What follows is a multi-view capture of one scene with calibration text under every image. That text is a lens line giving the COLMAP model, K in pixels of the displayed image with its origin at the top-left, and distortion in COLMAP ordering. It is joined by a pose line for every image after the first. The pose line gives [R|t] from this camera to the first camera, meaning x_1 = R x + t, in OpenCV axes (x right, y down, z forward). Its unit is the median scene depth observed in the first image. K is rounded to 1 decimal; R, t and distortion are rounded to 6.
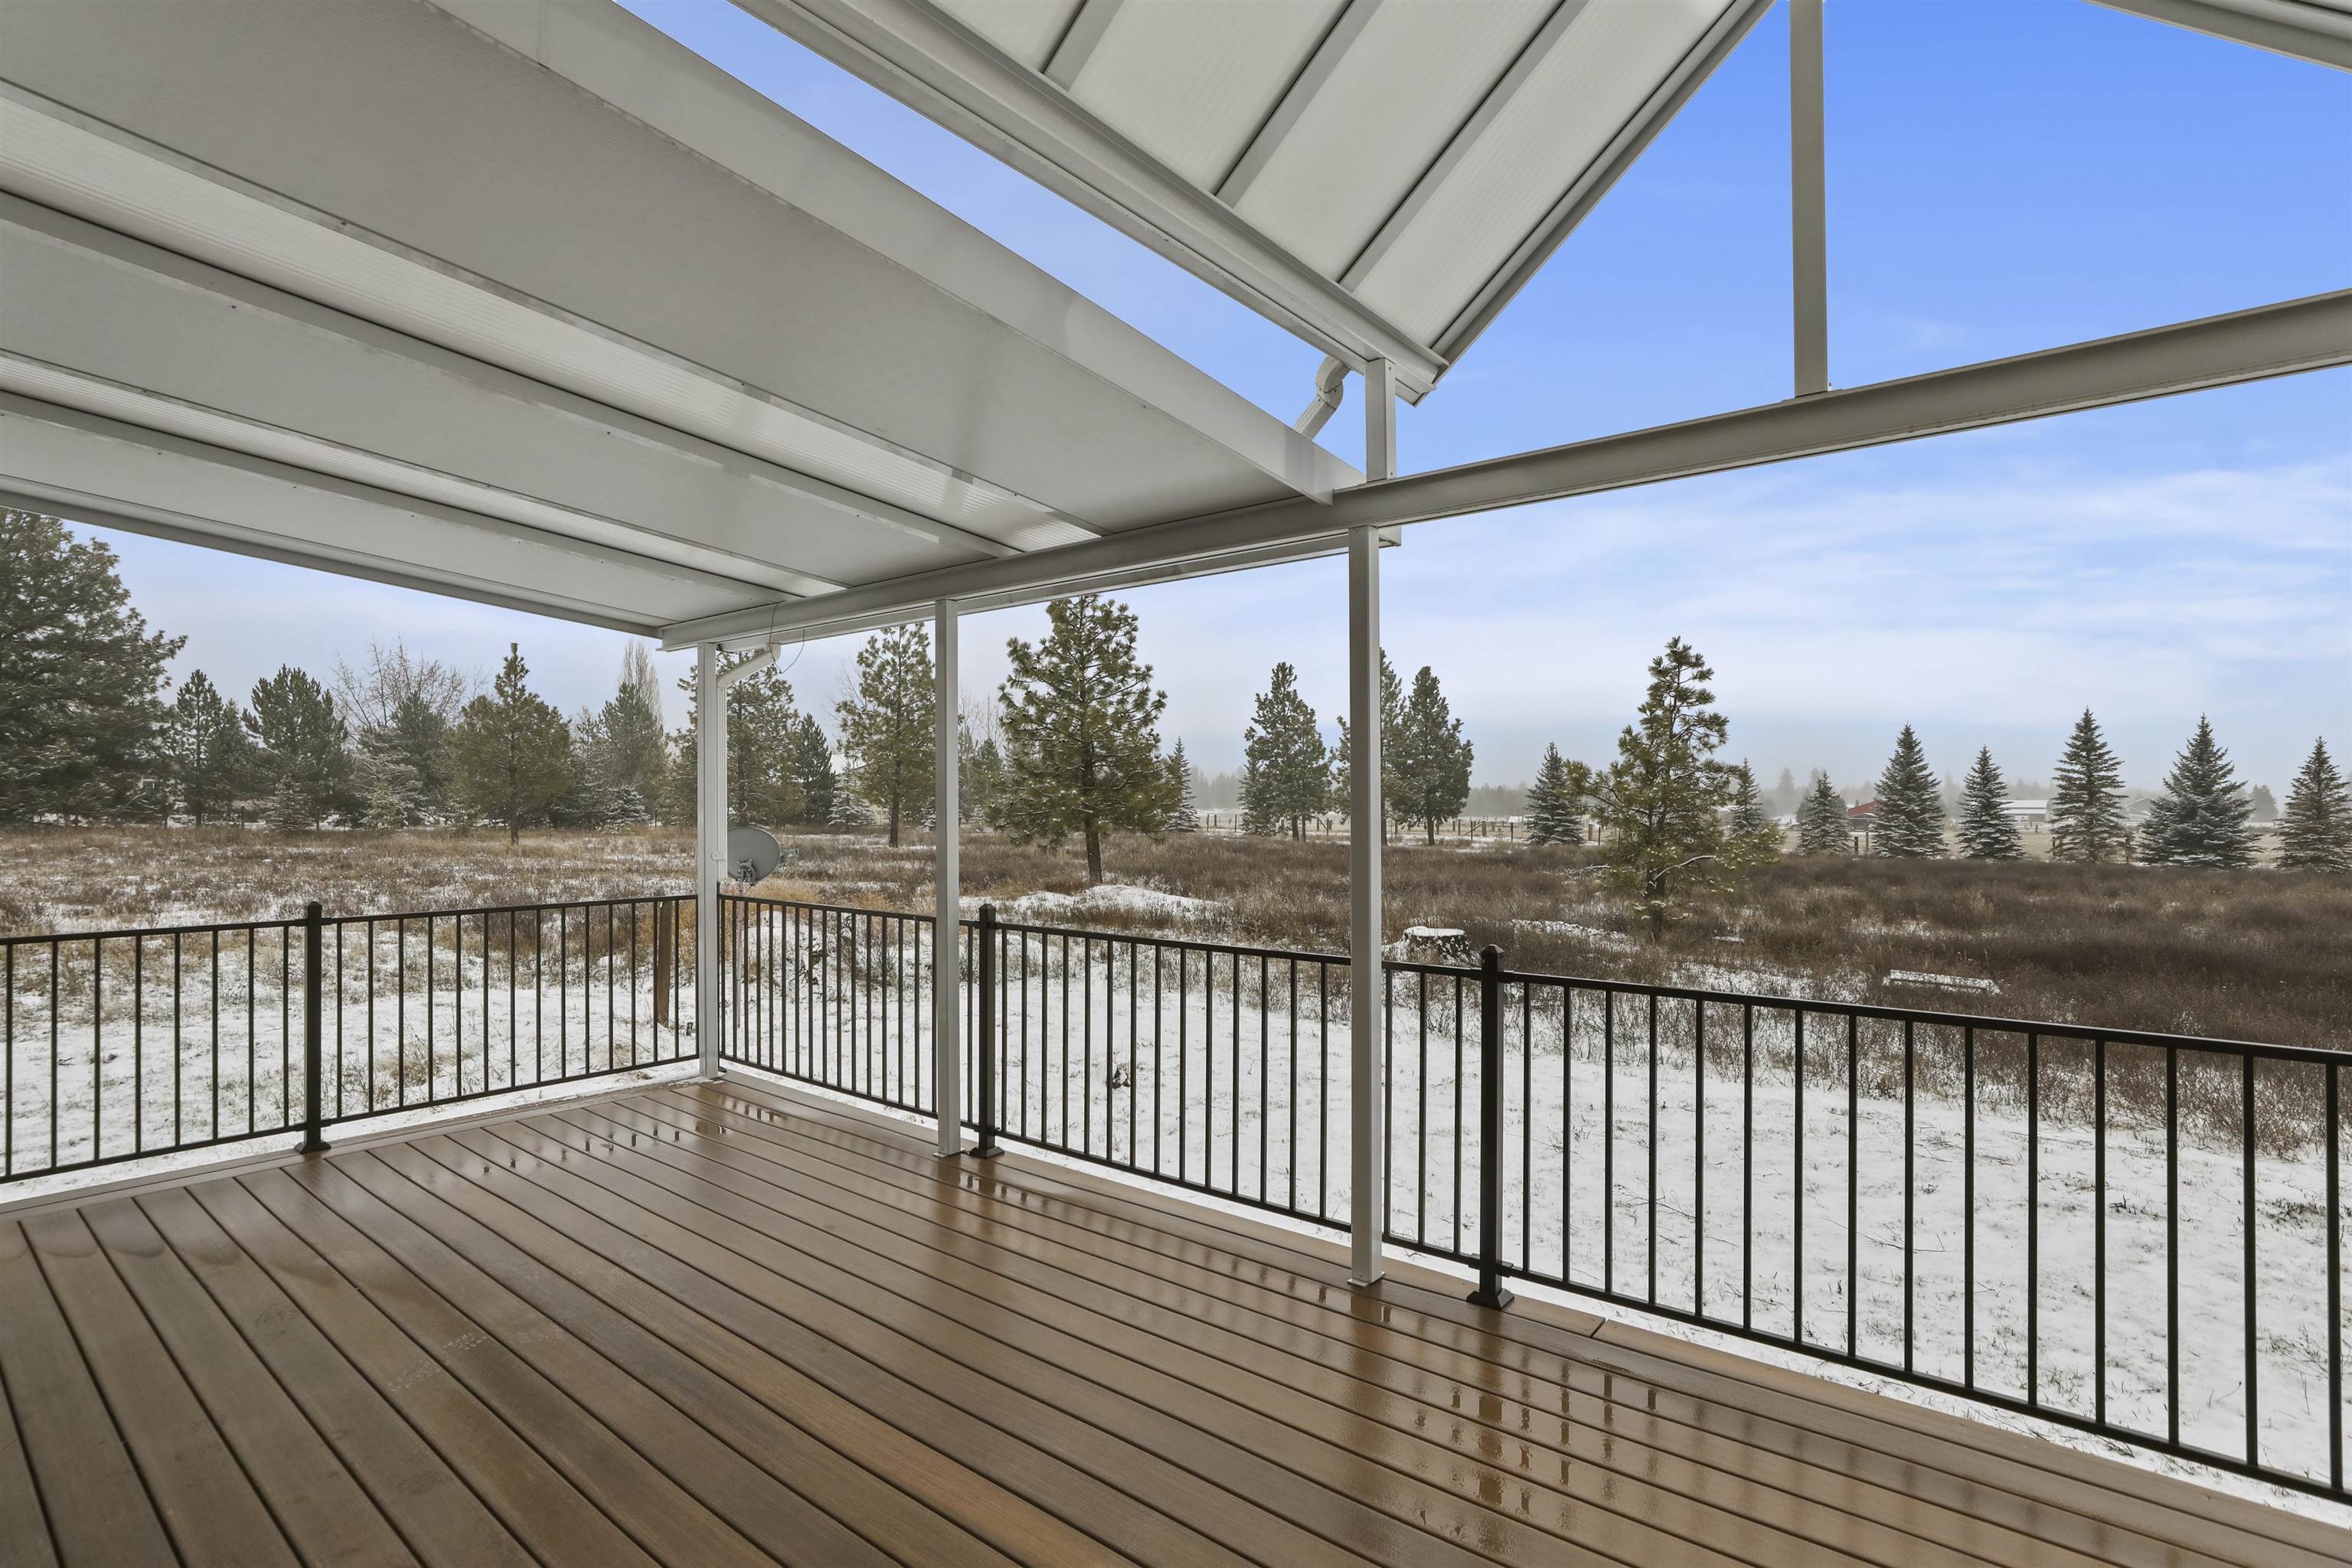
lens RADIAL K [[1136.1, 0, 1149.3], [0, 1136.1, 795.2], [0, 0, 1]] dist [-0.017822, 0.000307]
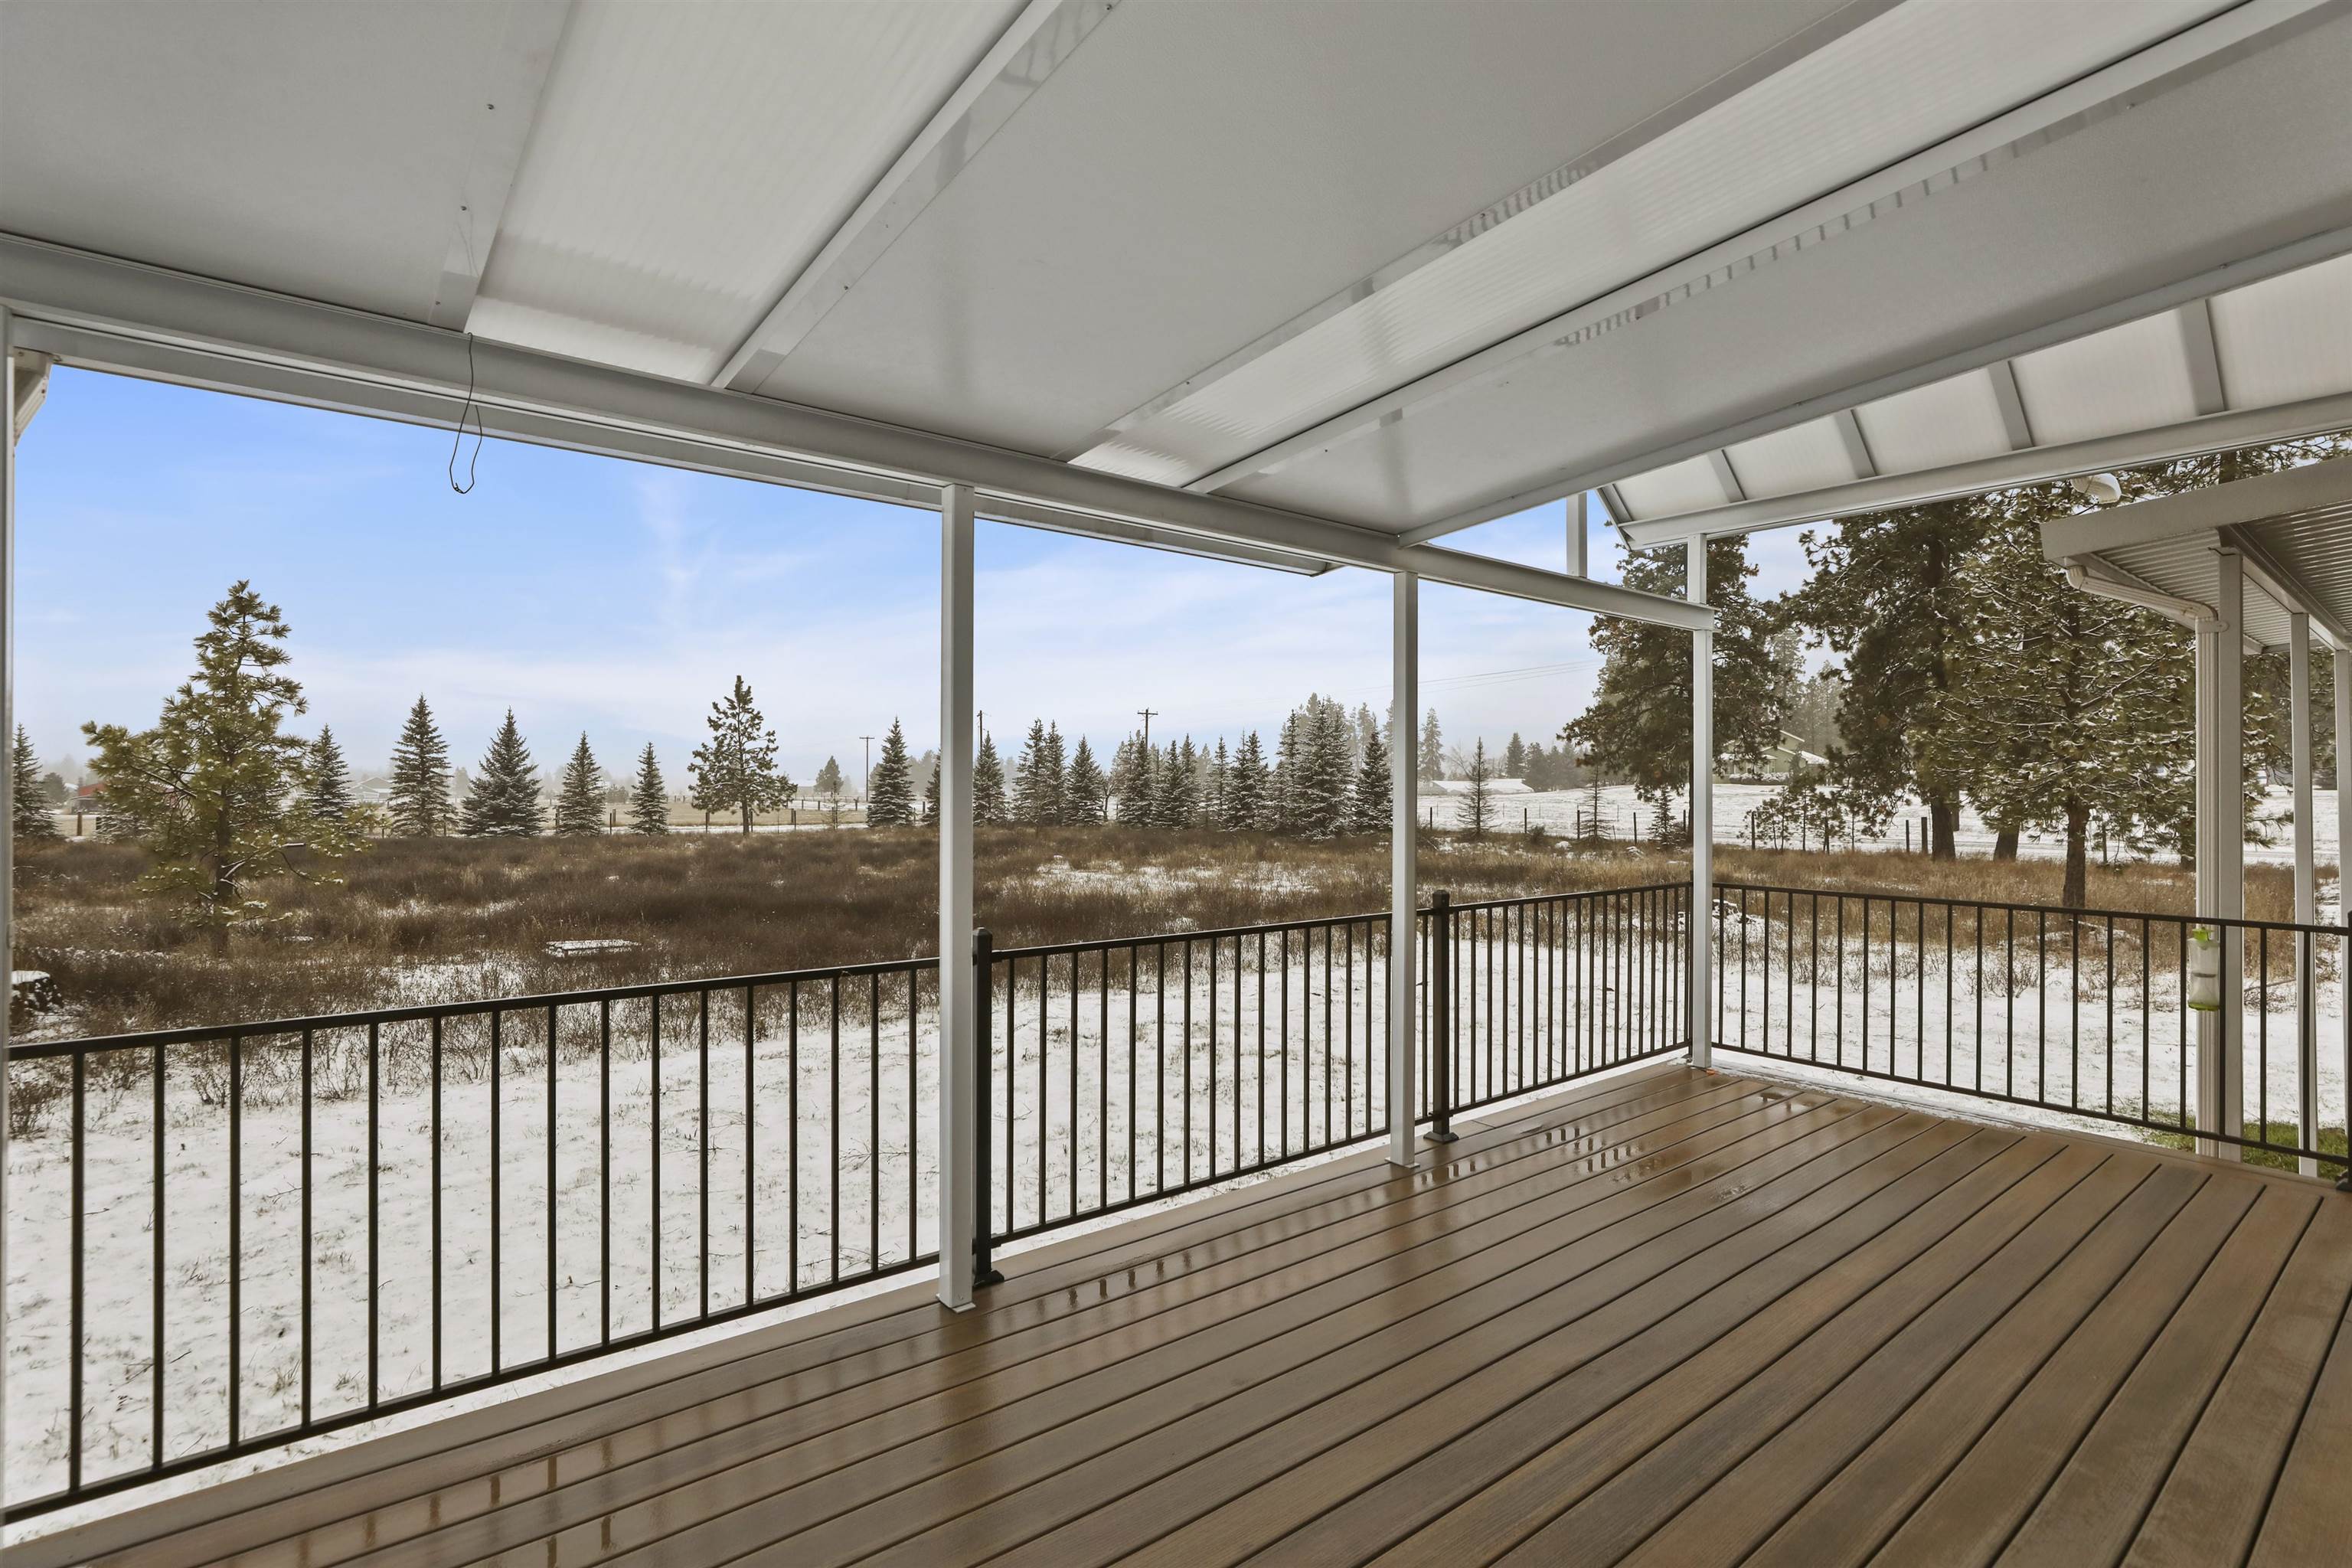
lens RADIAL K [[1094.2, 0, 1176.0], [0, 1094.2, 784.0], [0, 0, 1]] dist [0.033676, 0.000183]
pose [[0.232547, 0.000734, 0.972585, -0.127294], [-0.009778, 0.999951, 0.001583, 0.000278], [-0.972536, -0.009878, 0.232543, 0.111603]]
